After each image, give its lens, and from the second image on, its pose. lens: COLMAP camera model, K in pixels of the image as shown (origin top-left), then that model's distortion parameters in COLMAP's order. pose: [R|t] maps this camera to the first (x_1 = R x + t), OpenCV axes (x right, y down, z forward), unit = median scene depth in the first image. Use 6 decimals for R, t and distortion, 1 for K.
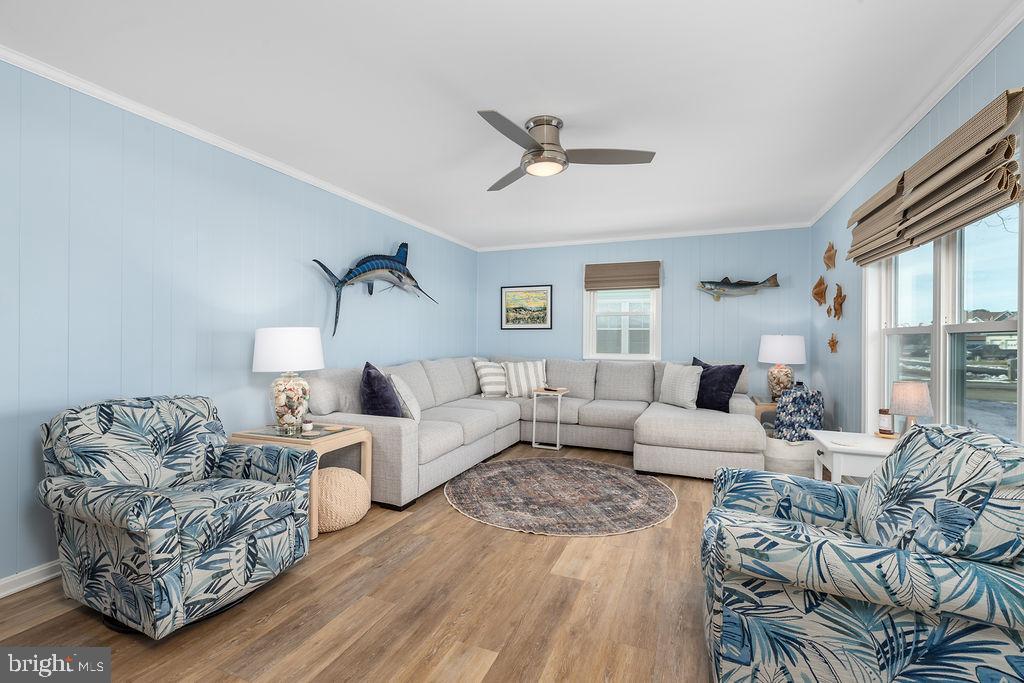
lens RADIAL K [[468.8, 0, 506.7], [0, 468.8, 341.3], [0, 0, 1]] dist [0.002825, -0.001446]
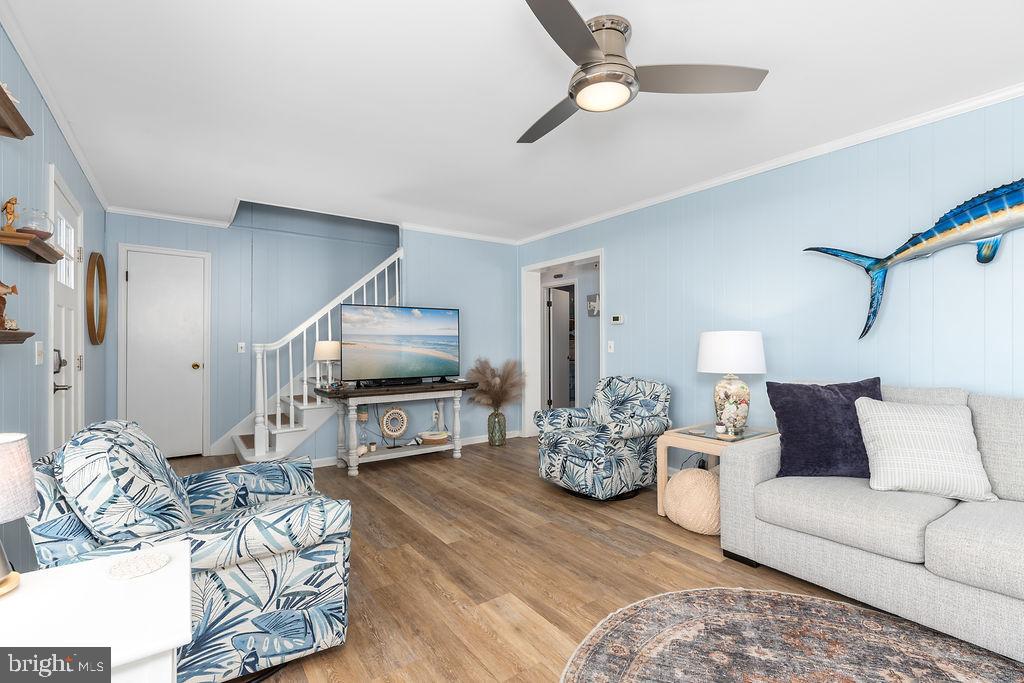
lens RADIAL K [[468.8, 0, 508.0], [0, 468.8, 340.5], [0, 0, 1]] dist [0.002825, -0.001446]
pose [[-0.541583, -0.006186, -0.840624, 0.986372], [-0.007171, 0.999971, -0.002739, -0.008172], [0.840617, 0.004545, -0.541612, 1.671131]]
